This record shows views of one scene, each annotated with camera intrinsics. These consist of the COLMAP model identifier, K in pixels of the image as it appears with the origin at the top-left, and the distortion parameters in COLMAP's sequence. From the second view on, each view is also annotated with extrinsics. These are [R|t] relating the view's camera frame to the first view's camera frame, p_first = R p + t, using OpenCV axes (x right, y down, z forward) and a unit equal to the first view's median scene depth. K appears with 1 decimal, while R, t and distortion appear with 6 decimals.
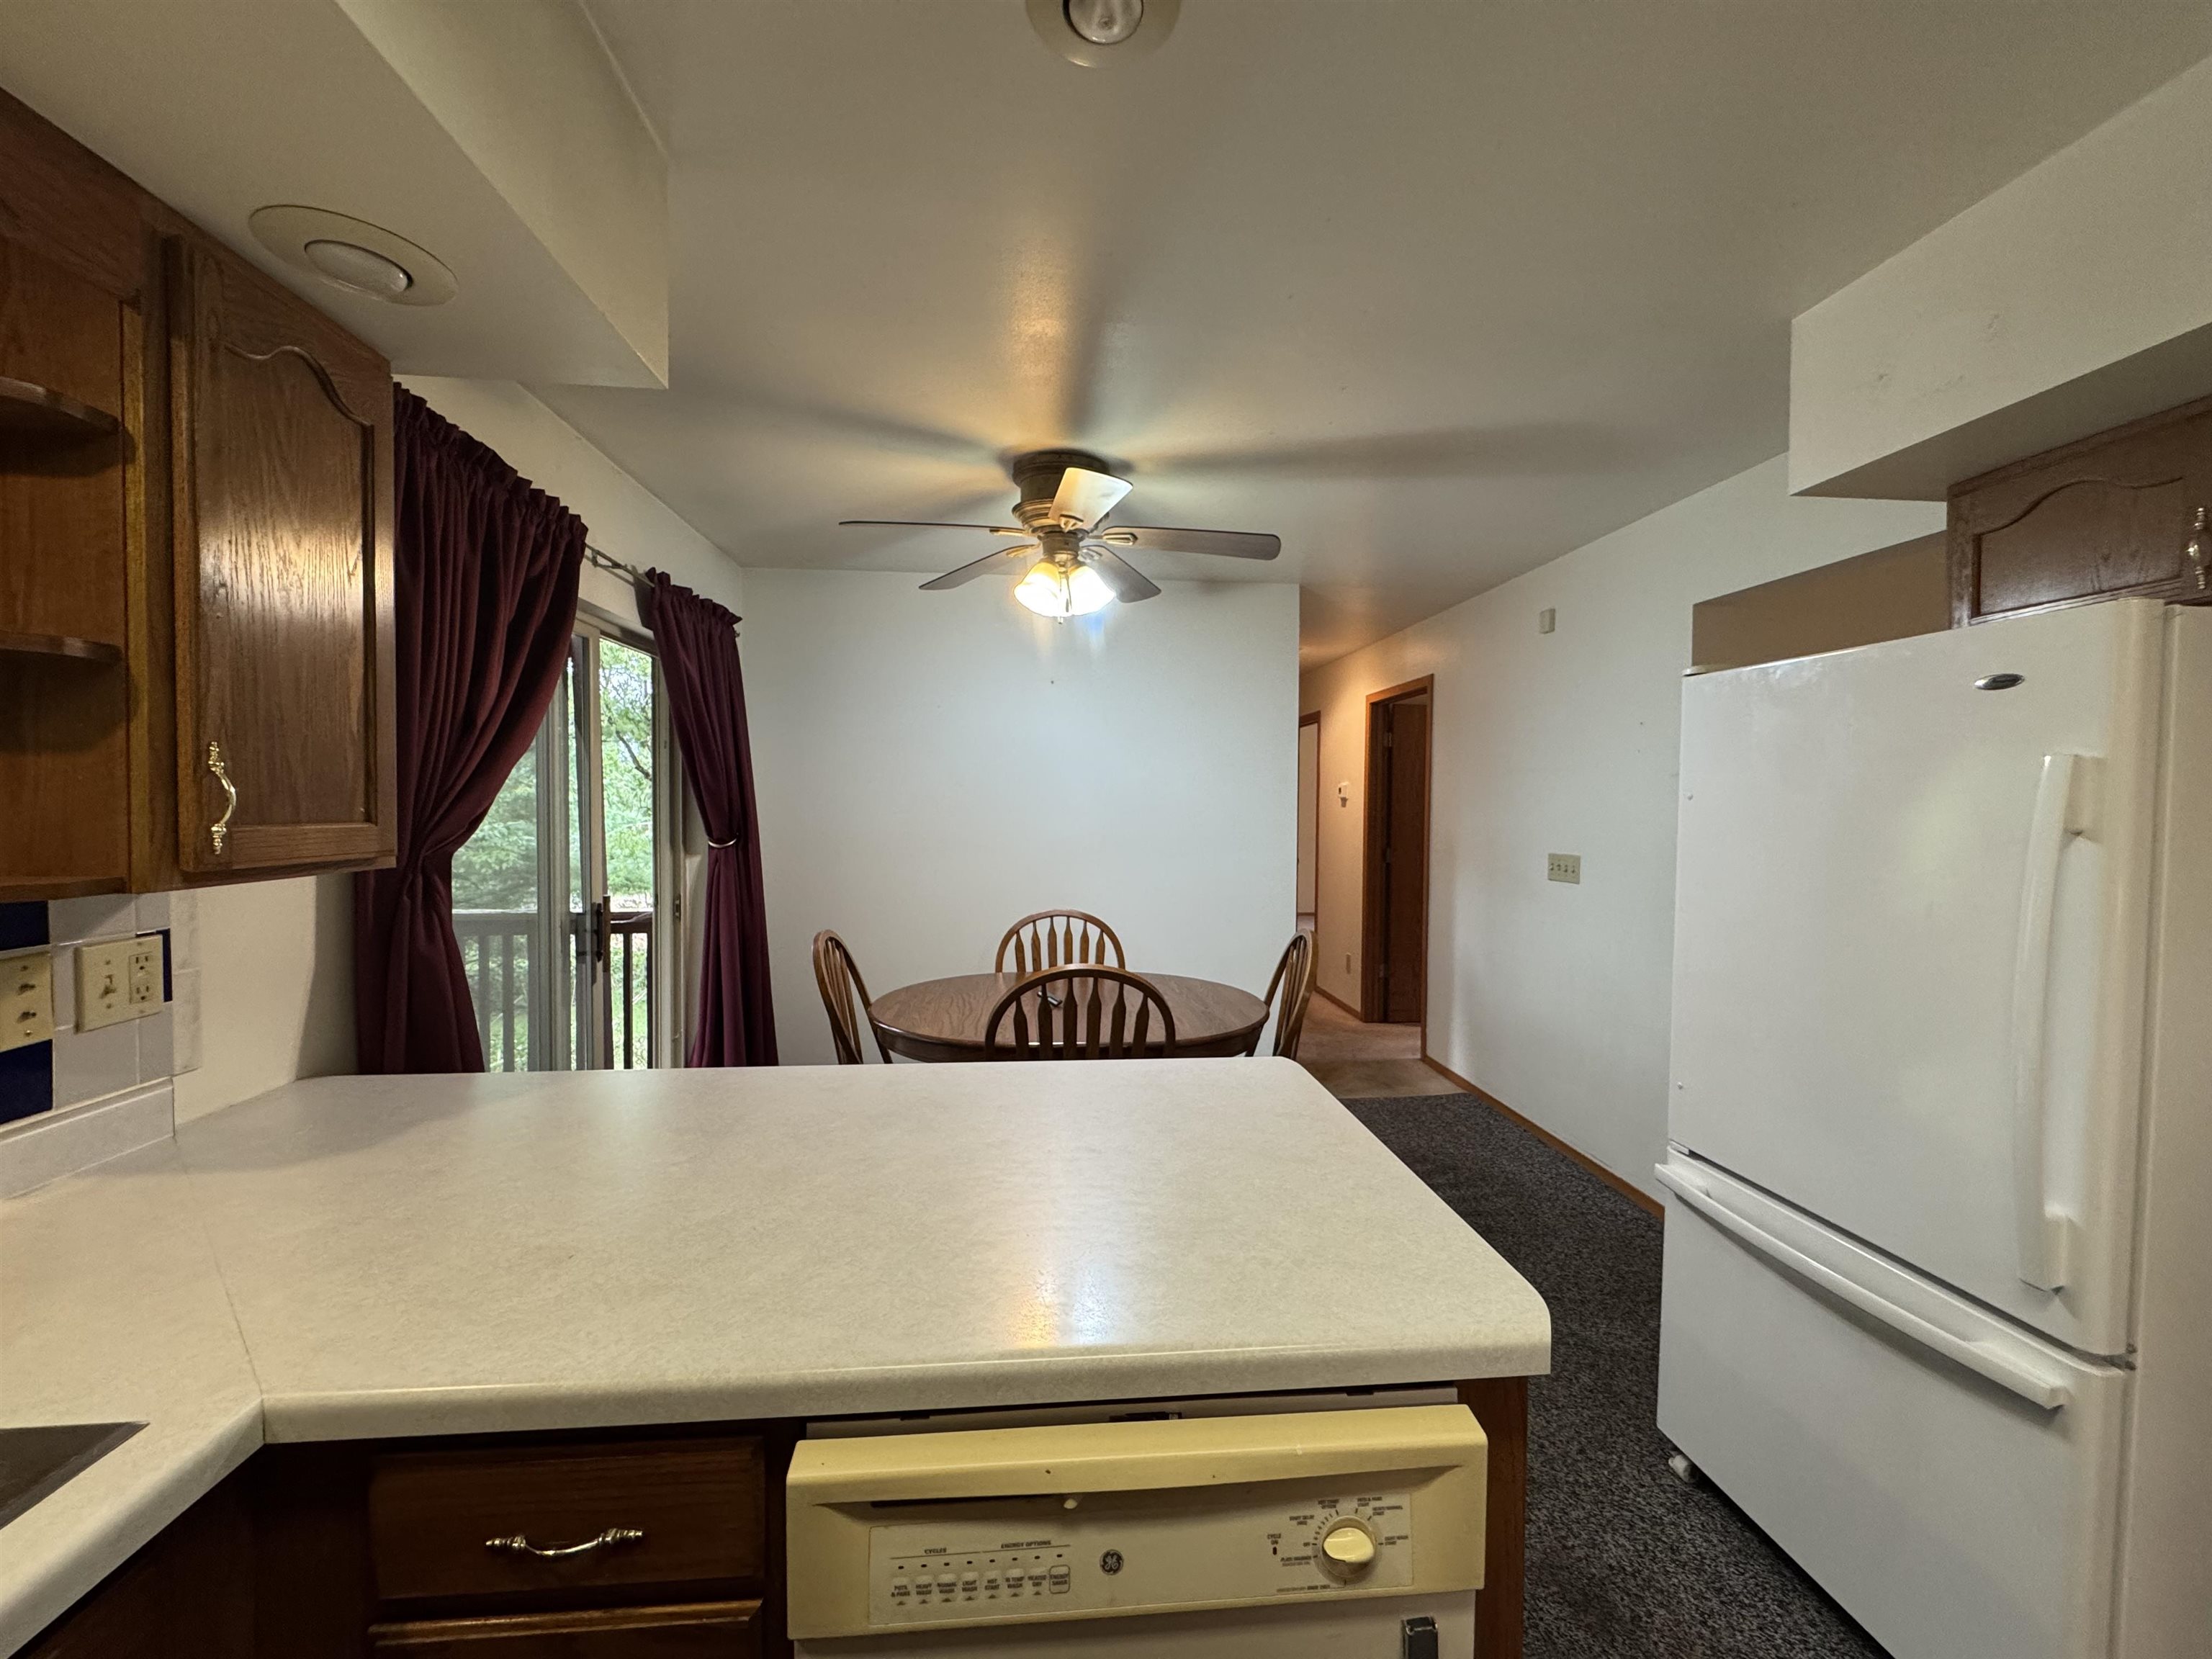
lens RADIAL K [[883.1, 0, 1098.8], [0, 883.1, 825.7], [0, 0, 1]] dist [-0.002661, -0.000009]
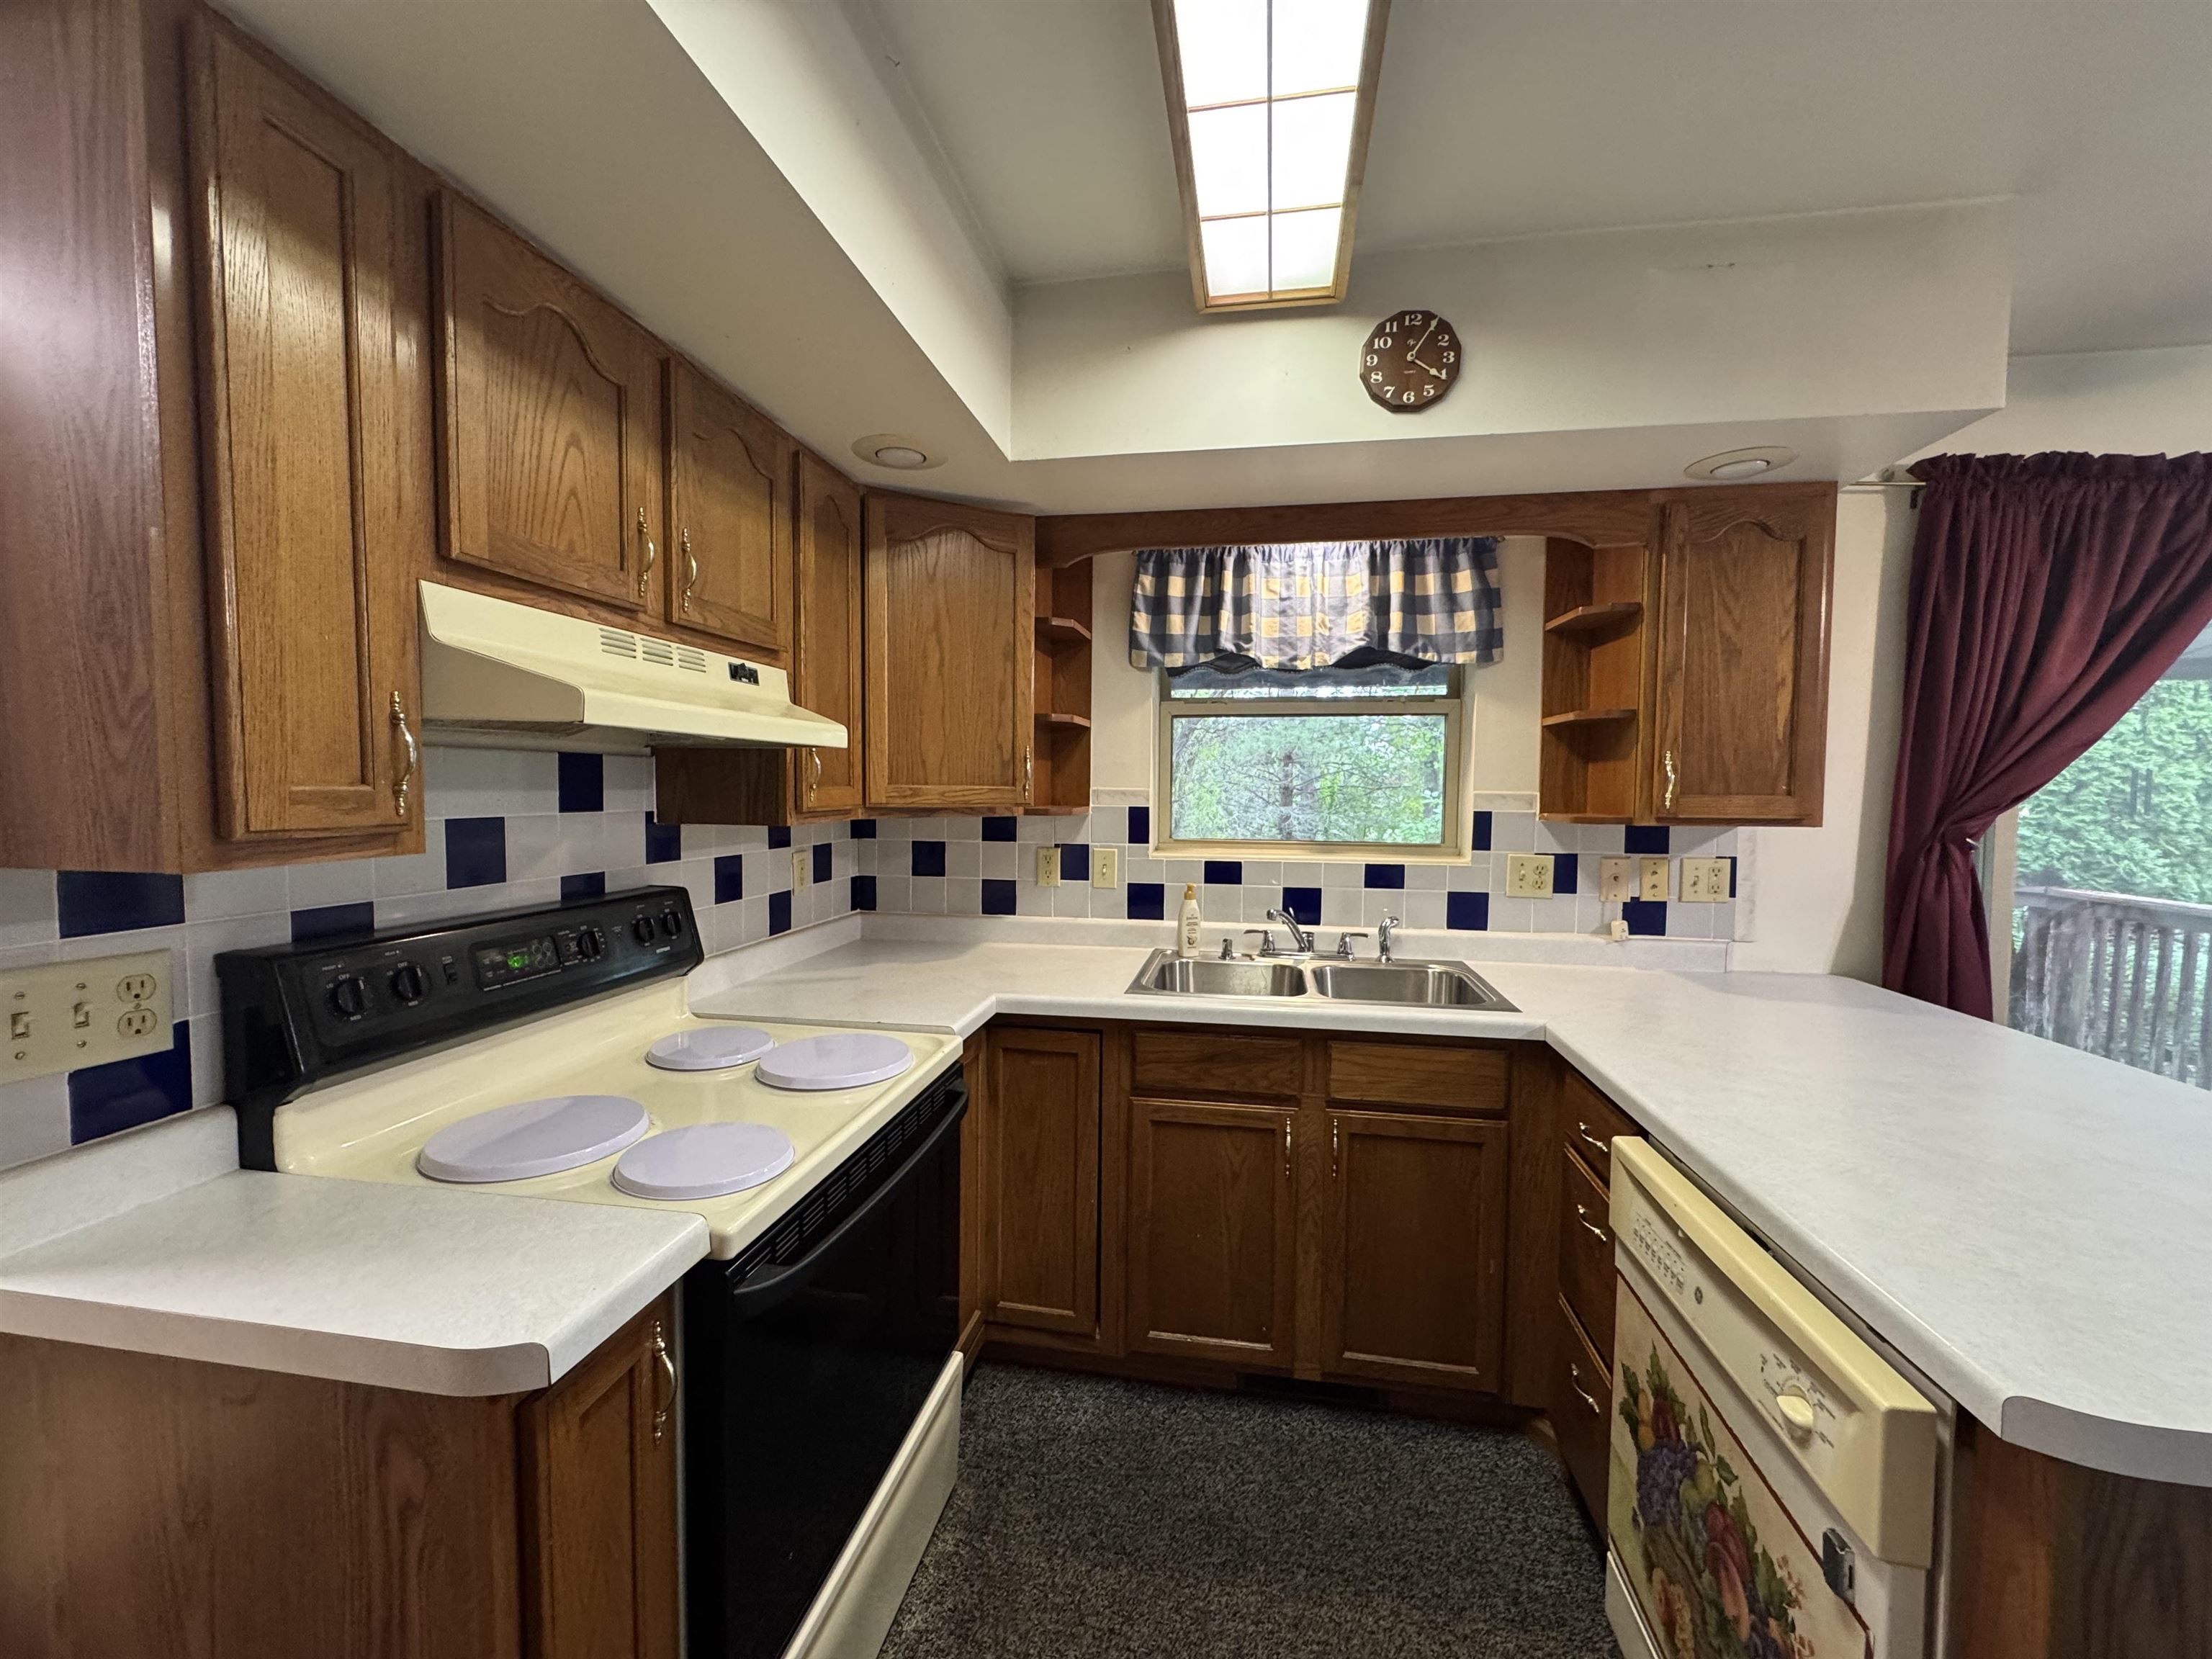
lens RADIAL K [[883.1, 0, 1094.4], [0, 883.1, 826.5], [0, 0, 1]] dist [-0.002661, -0.000009]
pose [[-0.266844, 0.035824, -0.963074, 1.064694], [-0.034452, 0.998316, 0.046681, 0.021217], [0.963124, 0.045636, -0.265161, 0.253431]]
